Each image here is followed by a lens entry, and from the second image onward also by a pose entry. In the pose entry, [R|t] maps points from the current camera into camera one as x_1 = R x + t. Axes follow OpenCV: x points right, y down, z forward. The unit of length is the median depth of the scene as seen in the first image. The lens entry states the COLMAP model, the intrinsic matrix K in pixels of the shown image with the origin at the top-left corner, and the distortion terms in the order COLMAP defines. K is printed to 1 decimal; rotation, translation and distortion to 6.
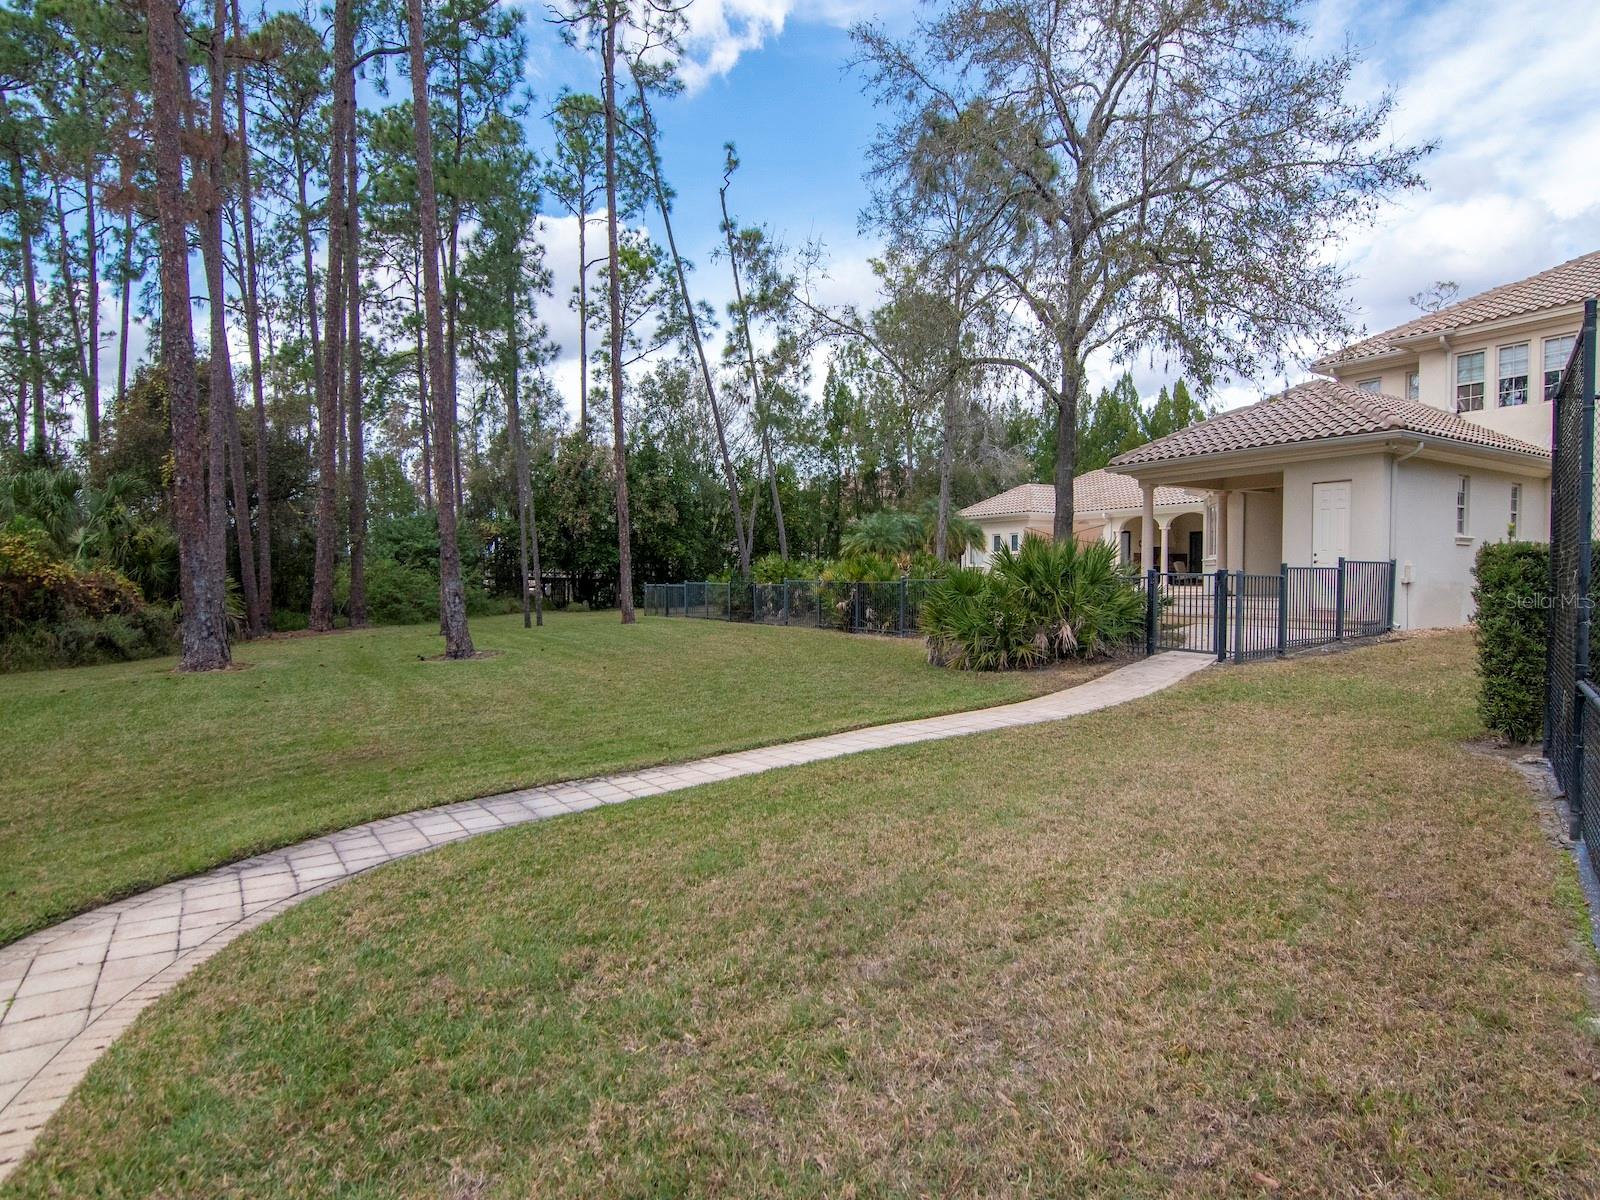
lens RADIAL K [[837.4, 0, 800.0], [0, 837.4, 600.0], [0, 0, 1]] dist [-0.001359, -0.000422]
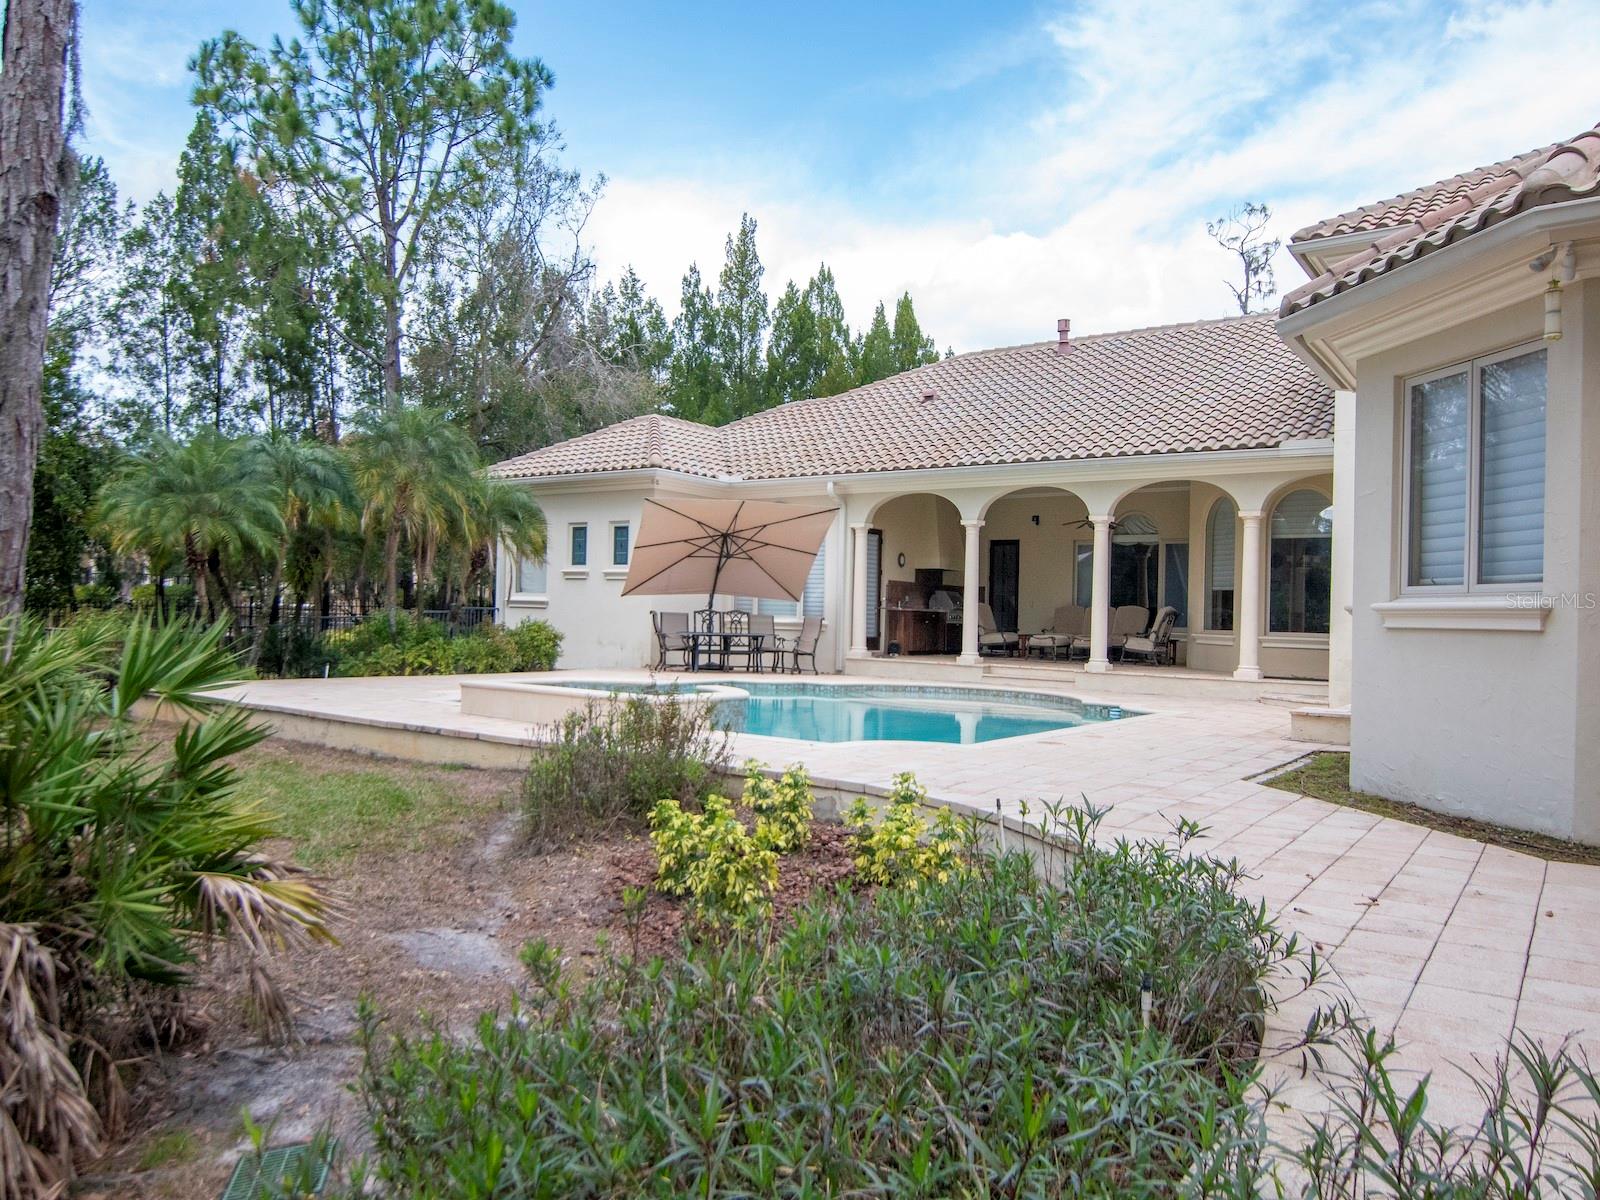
lens RADIAL K [[1118.4, 0, 800.0], [0, 1118.4, 600.0], [0, 0, 1]] dist [0.037096, -0.000443]
pose [[0.919651, 0.033375, 0.391315, 0.150680], [-0.017969, 0.998915, -0.042968, -0.024007], [-0.392325, 0.032485, 0.919253, 0.563114]]
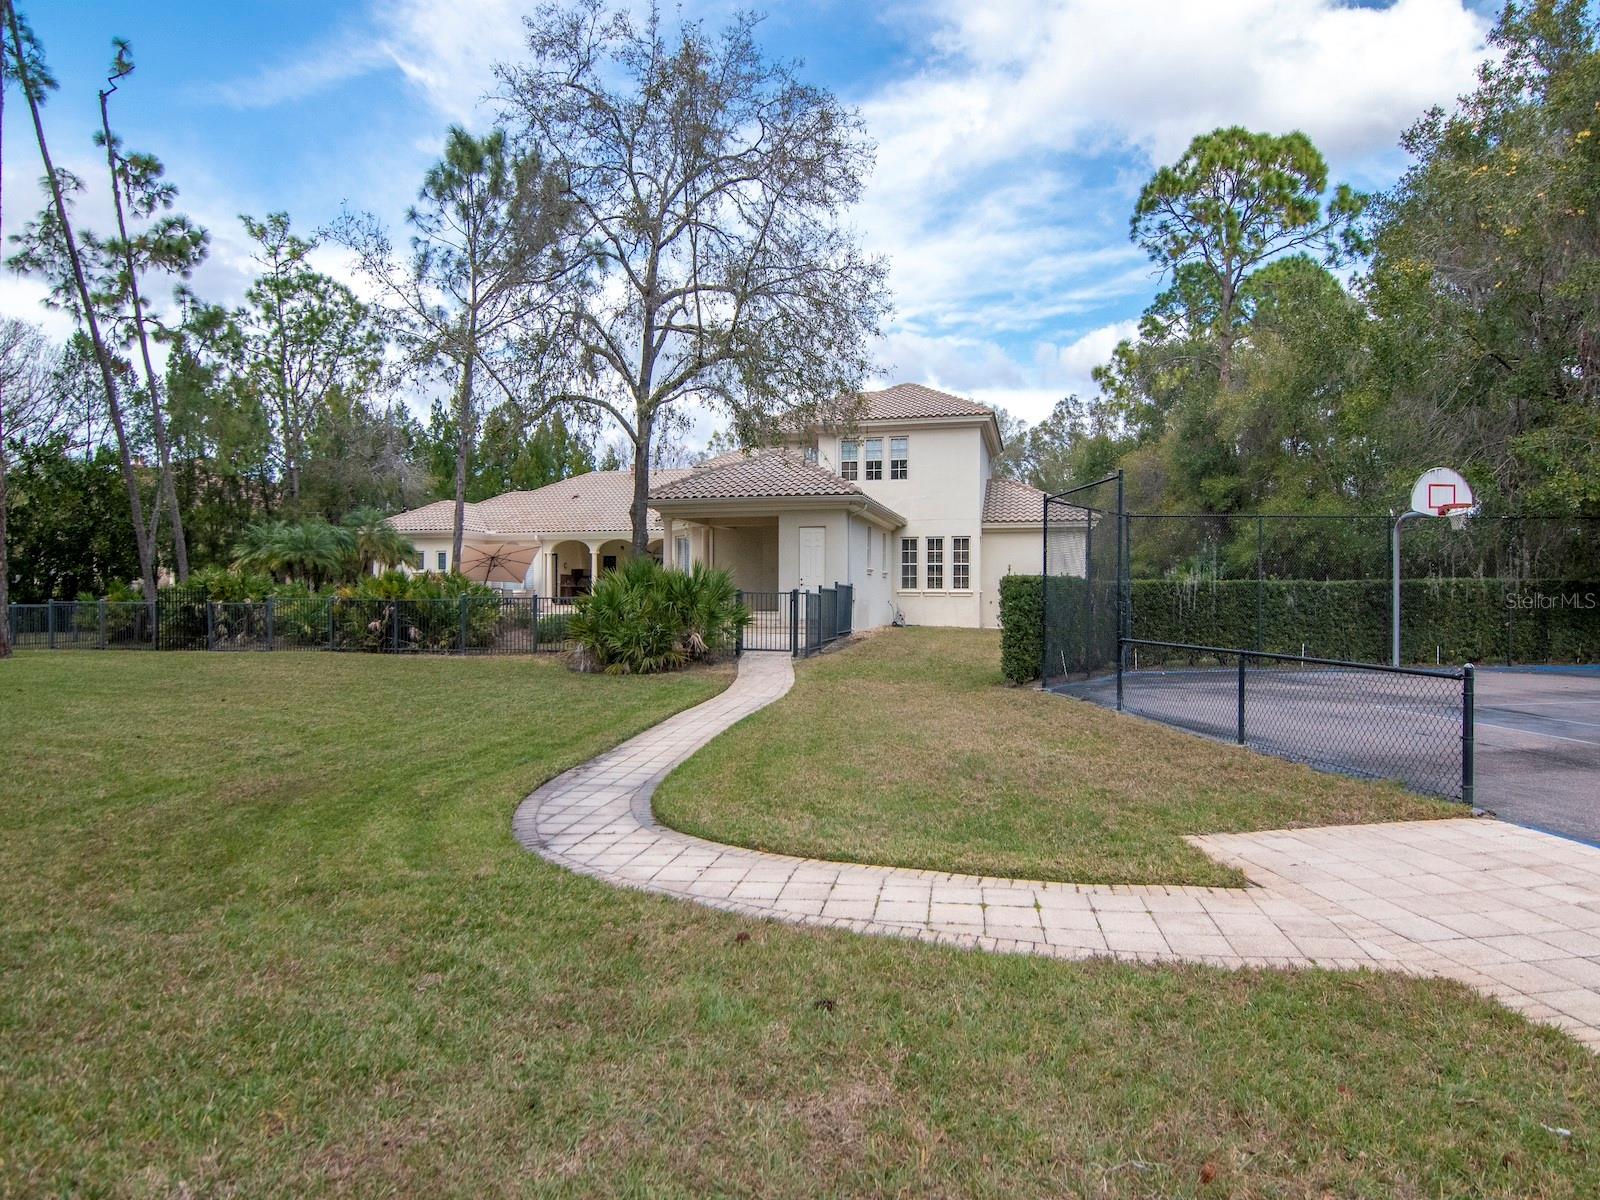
lens RADIAL K [[898.1, 0, 800.0], [0, 898.1, 600.0], [0, 0, 1]] dist [-0.013393, -0.002791]
pose [[0.720723, 0.003452, 0.693215, -0.190470], [0.015711, 0.999649, -0.021312, 0.004659], [-0.693045, 0.026251, 0.720416, -0.019815]]
